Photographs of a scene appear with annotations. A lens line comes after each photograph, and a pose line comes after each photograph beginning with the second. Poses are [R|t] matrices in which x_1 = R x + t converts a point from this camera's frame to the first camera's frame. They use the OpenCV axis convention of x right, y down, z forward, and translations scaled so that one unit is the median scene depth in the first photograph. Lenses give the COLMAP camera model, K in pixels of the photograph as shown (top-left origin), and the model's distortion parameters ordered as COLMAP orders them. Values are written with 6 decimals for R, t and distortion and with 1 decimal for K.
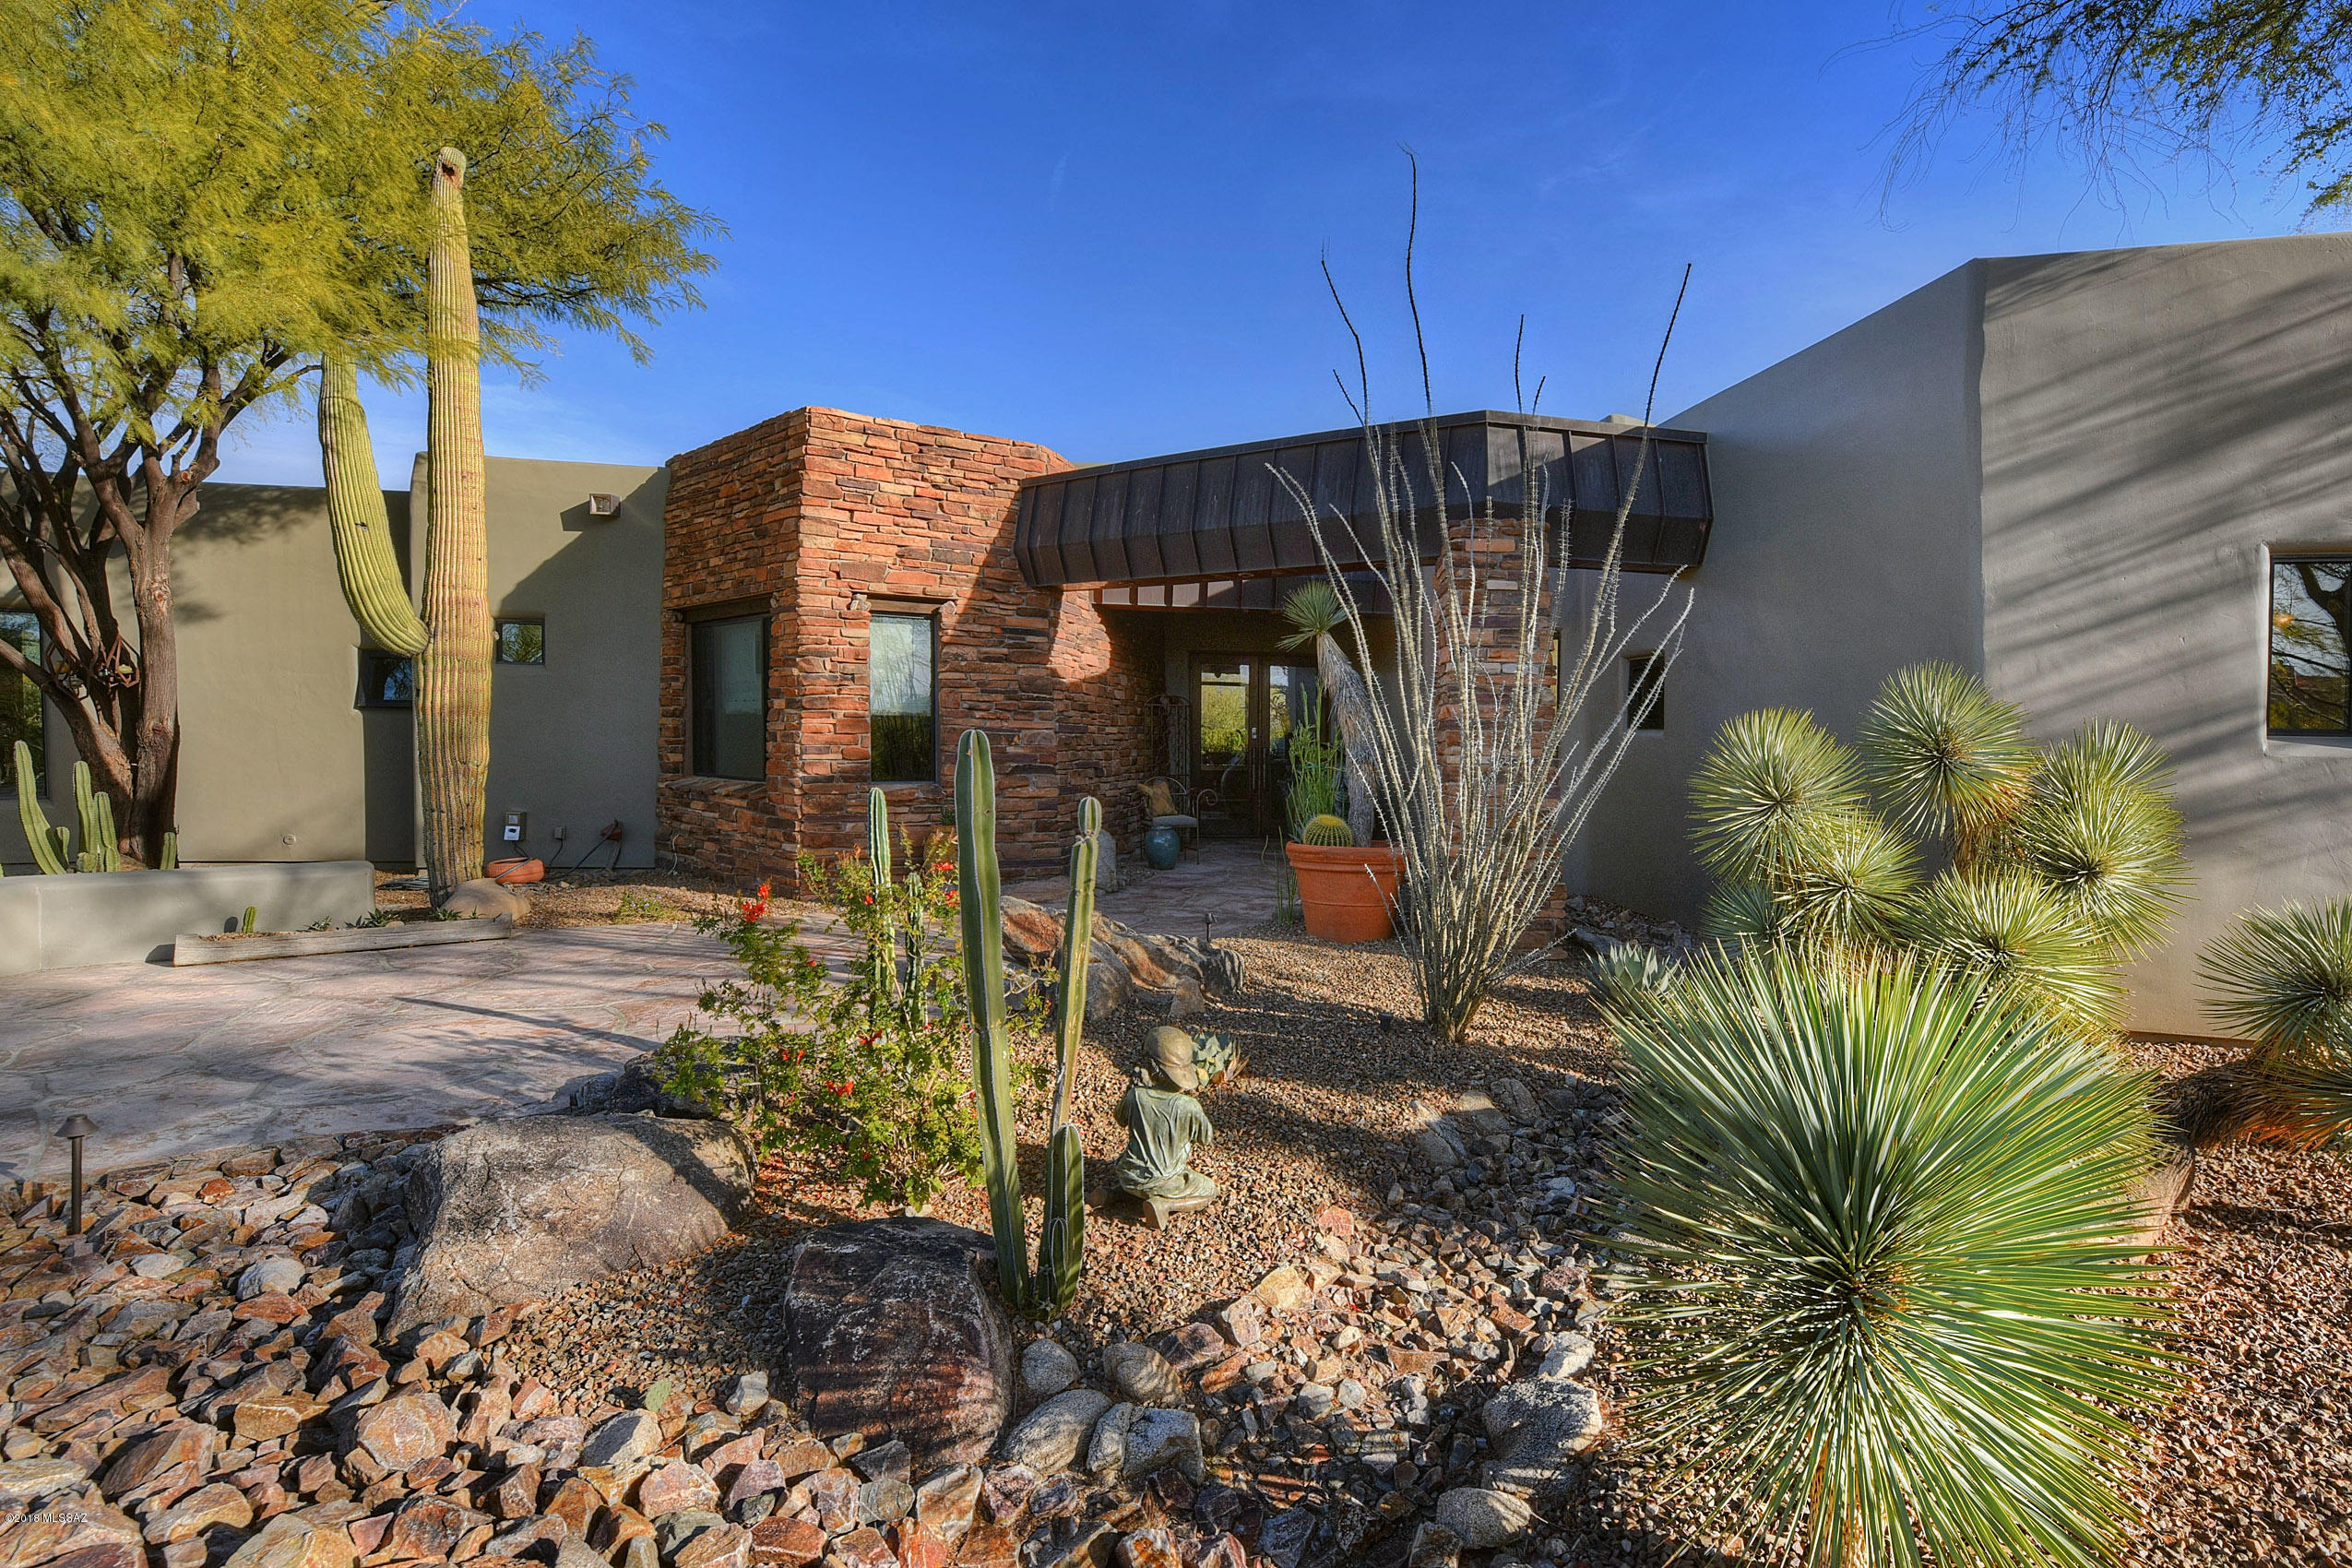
lens RADIAL K [[977.2, 0, 1174.1], [0, 977.2, 744.8], [0, 0, 1]] dist [-0.011071, -0.005054]
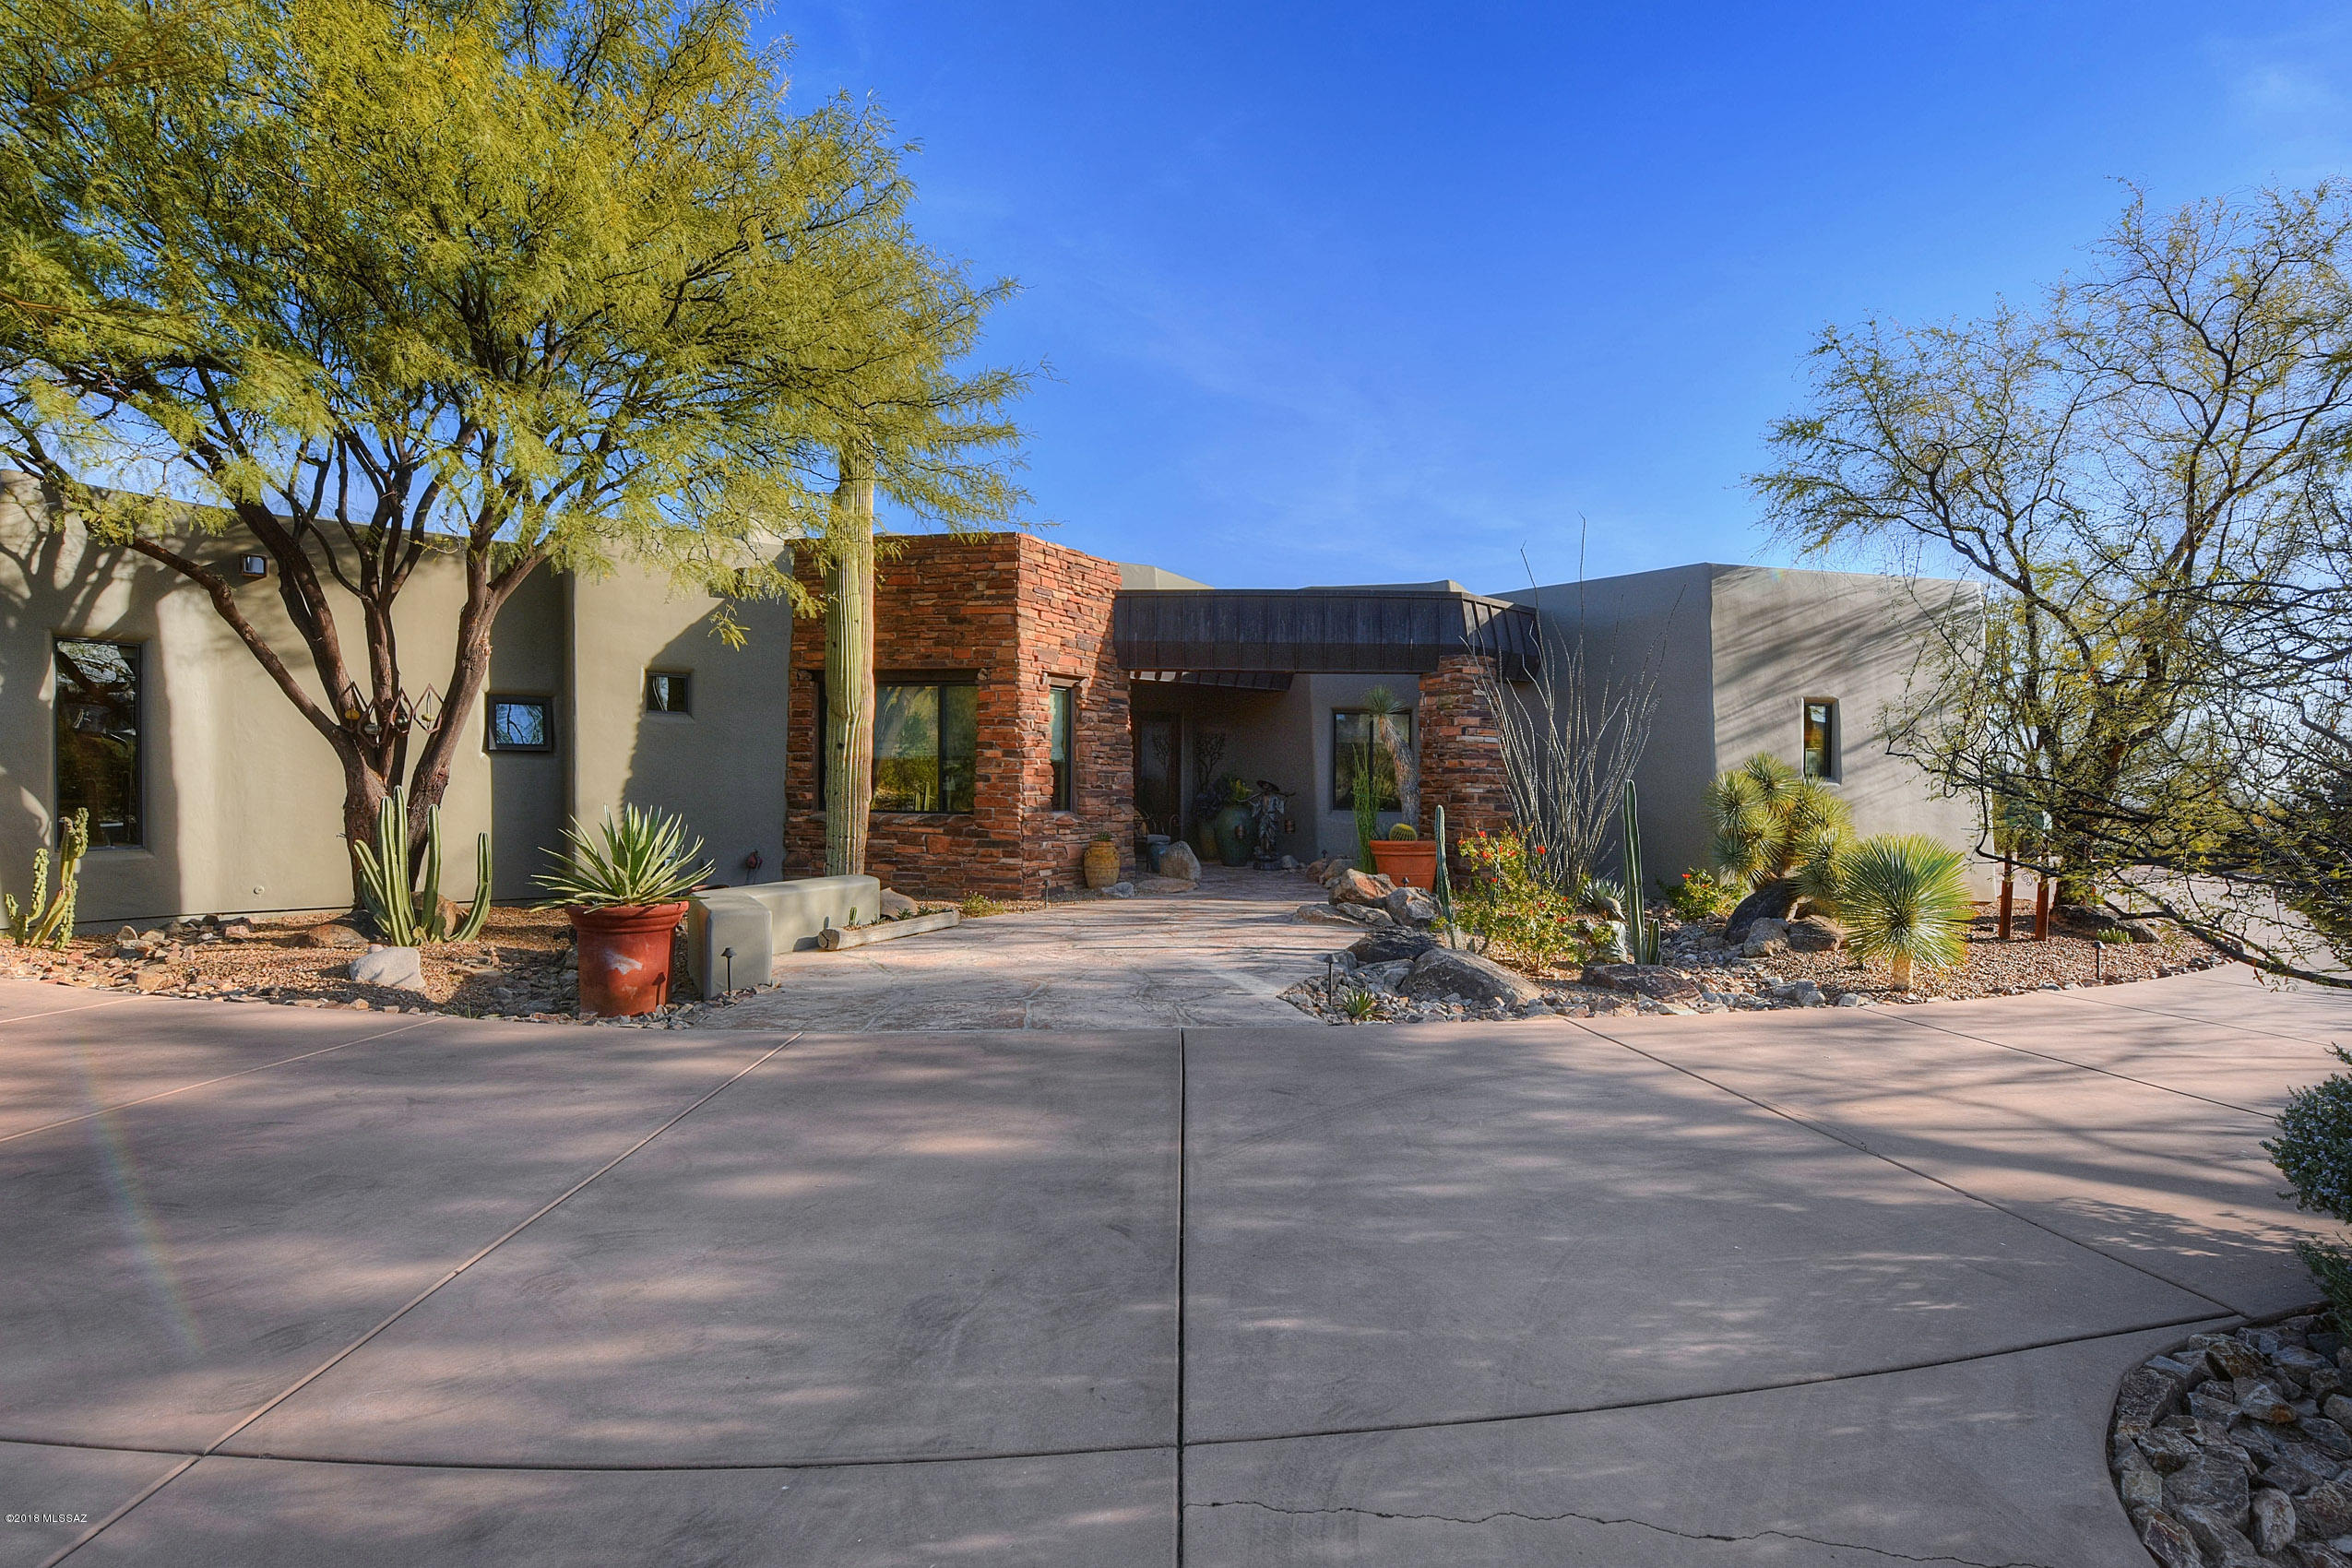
lens RADIAL K [[977.2, 0, 1174.1], [0, 977.2, 744.8], [0, 0, 1]] dist [-0.011071, -0.005054]
pose [[0.892833, 0.011539, 0.450240, -0.740802], [0.012858, 0.998611, -0.051092, 0.017207], [-0.450204, 0.051405, 0.891445, -0.273834]]
